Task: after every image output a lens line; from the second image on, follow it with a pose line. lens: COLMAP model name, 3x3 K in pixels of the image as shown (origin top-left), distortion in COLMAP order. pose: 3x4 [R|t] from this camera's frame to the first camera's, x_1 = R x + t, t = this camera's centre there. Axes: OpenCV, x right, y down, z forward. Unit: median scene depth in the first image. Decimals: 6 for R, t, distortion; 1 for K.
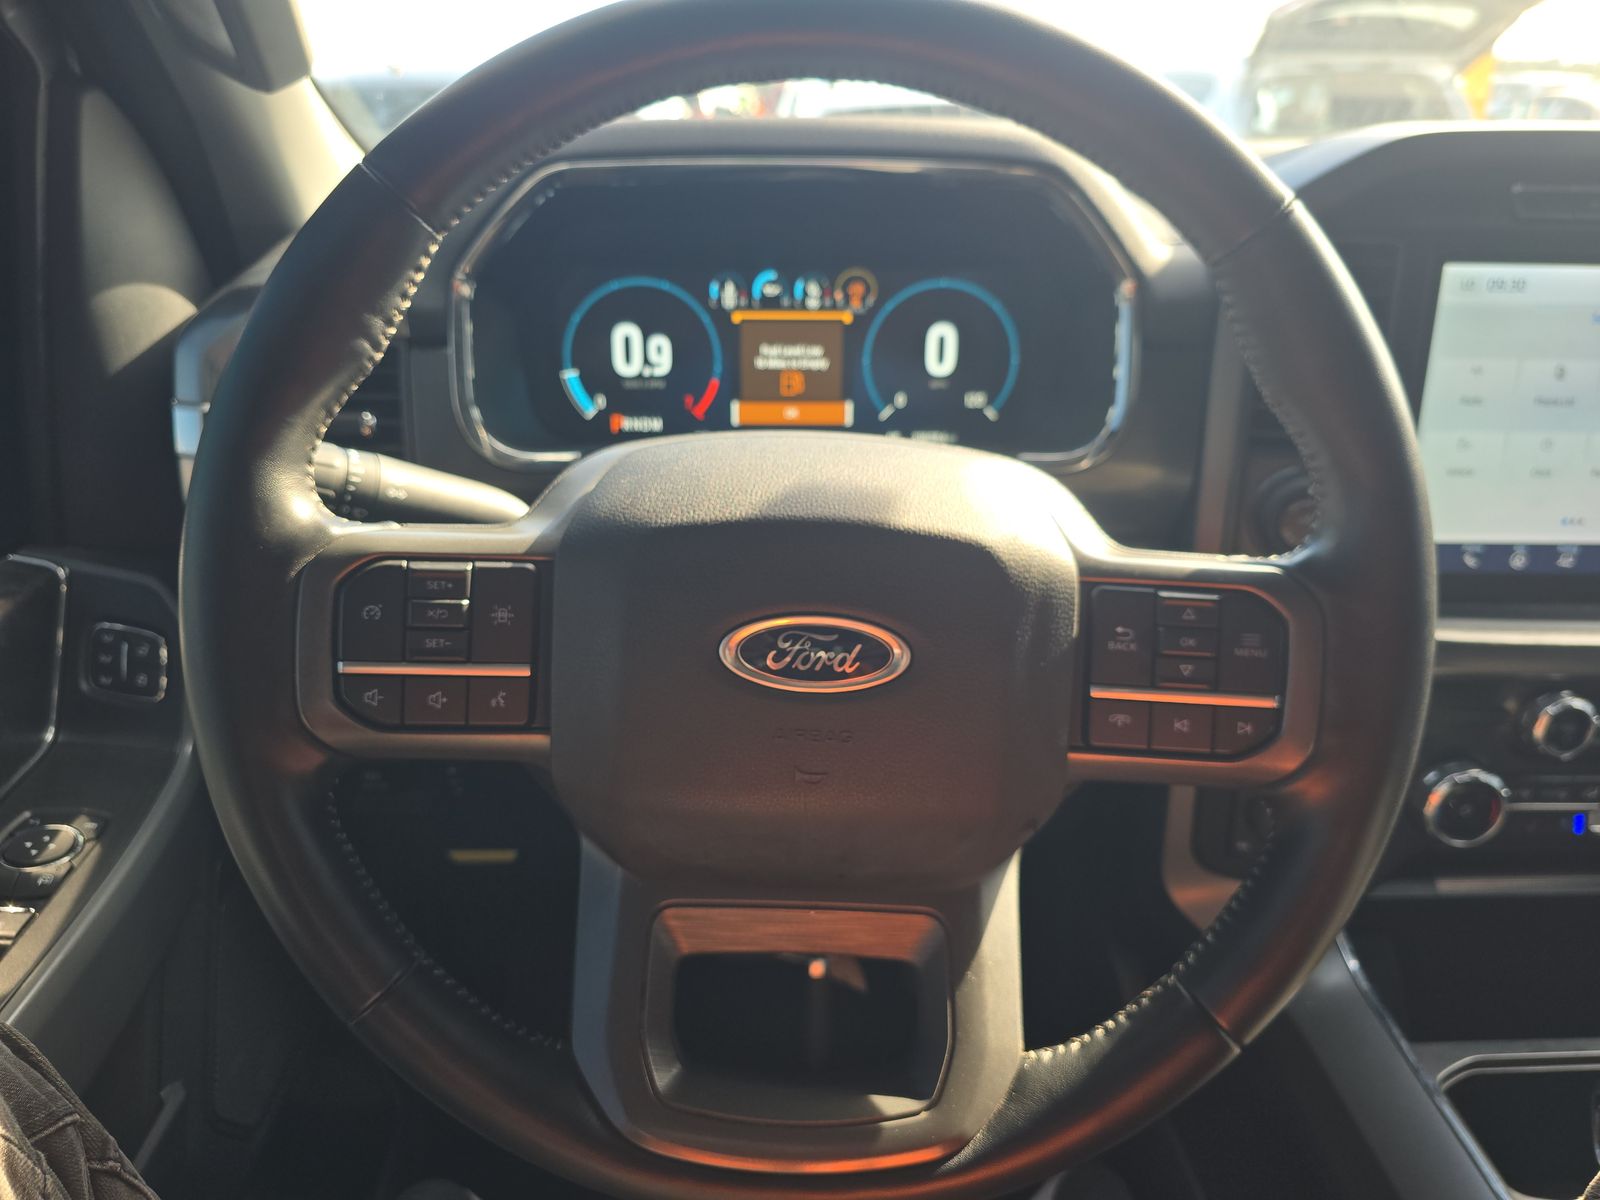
lens RADIAL K [[1151.2, 0, 800.0], [0, 1151.2, 600.0], [0, 0, 1]] dist [0.006821, -0.001050]
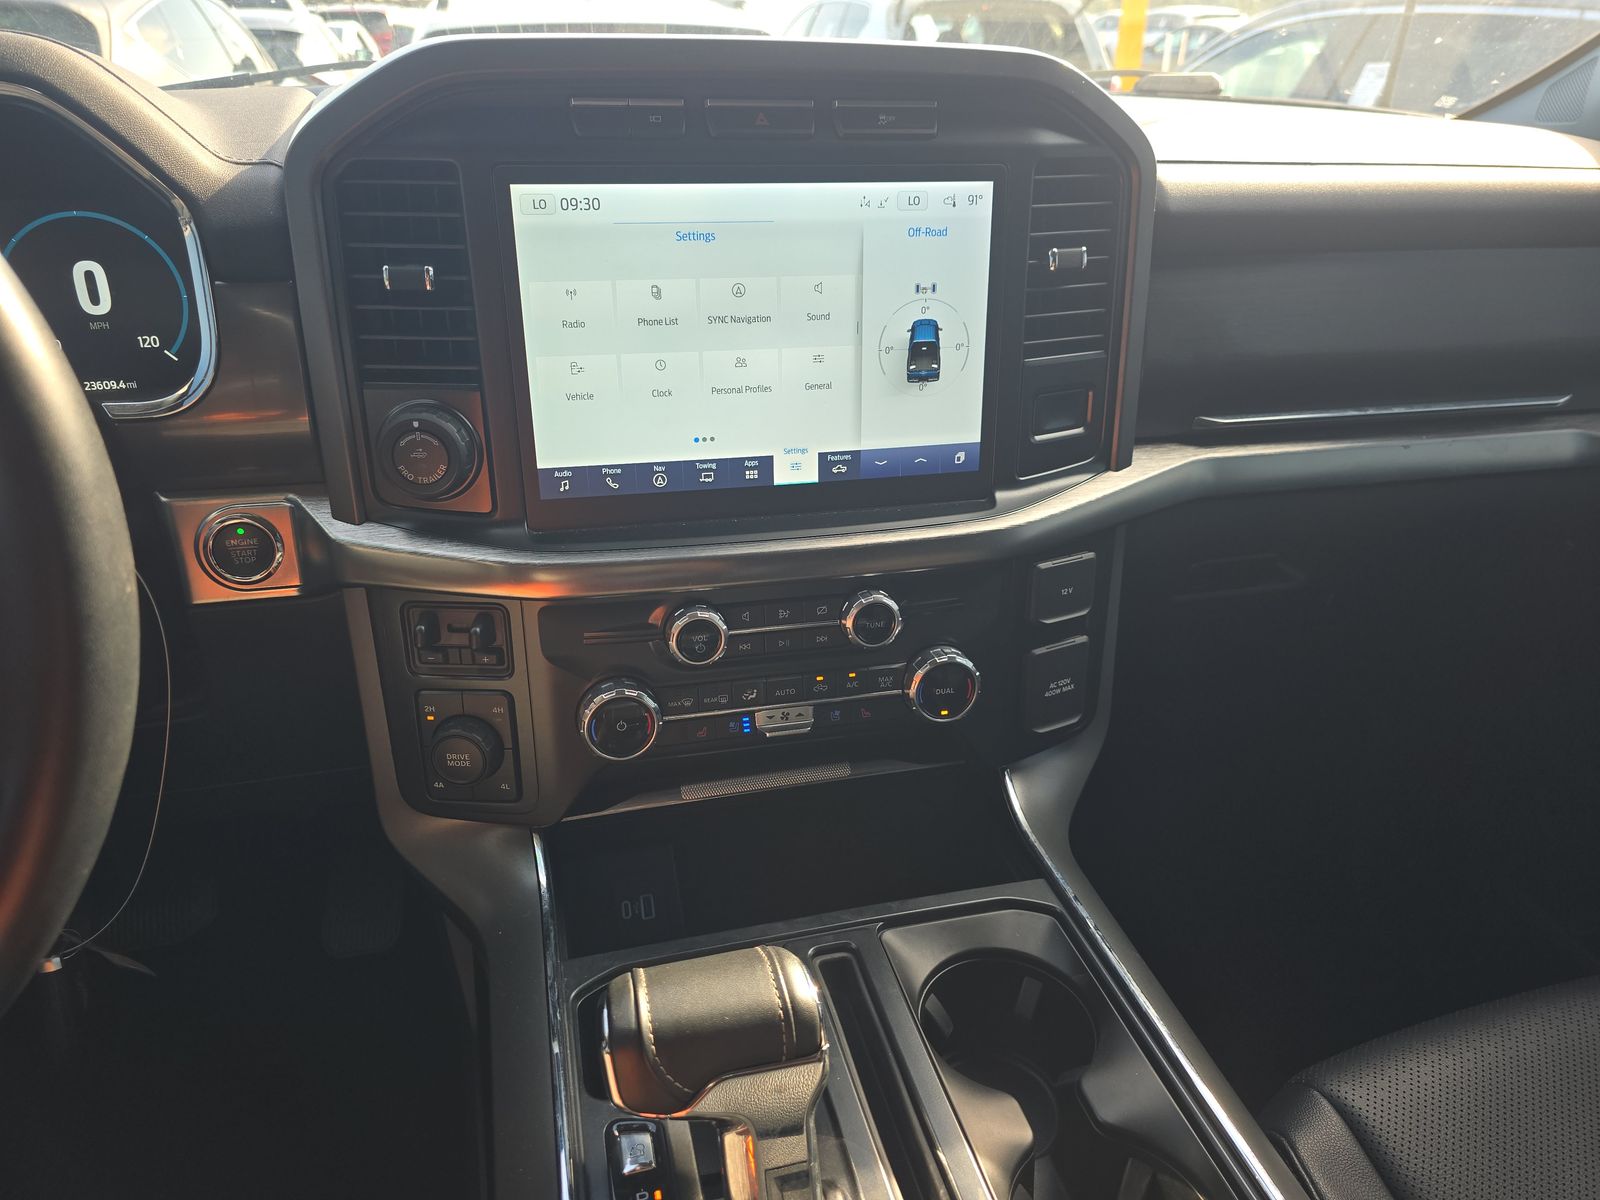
lens RADIAL K [[1104.7, 0, 794.0], [0, 1104.7, 591.4], [0, 0, 1]] dist [0.093011, -0.103318]
pose [[0.971741, -0.100107, 0.213772, 0.445040], [0.086658, 0.993676, 0.071404, 0.003512], [-0.219568, -0.050861, 0.974270, 0.009082]]
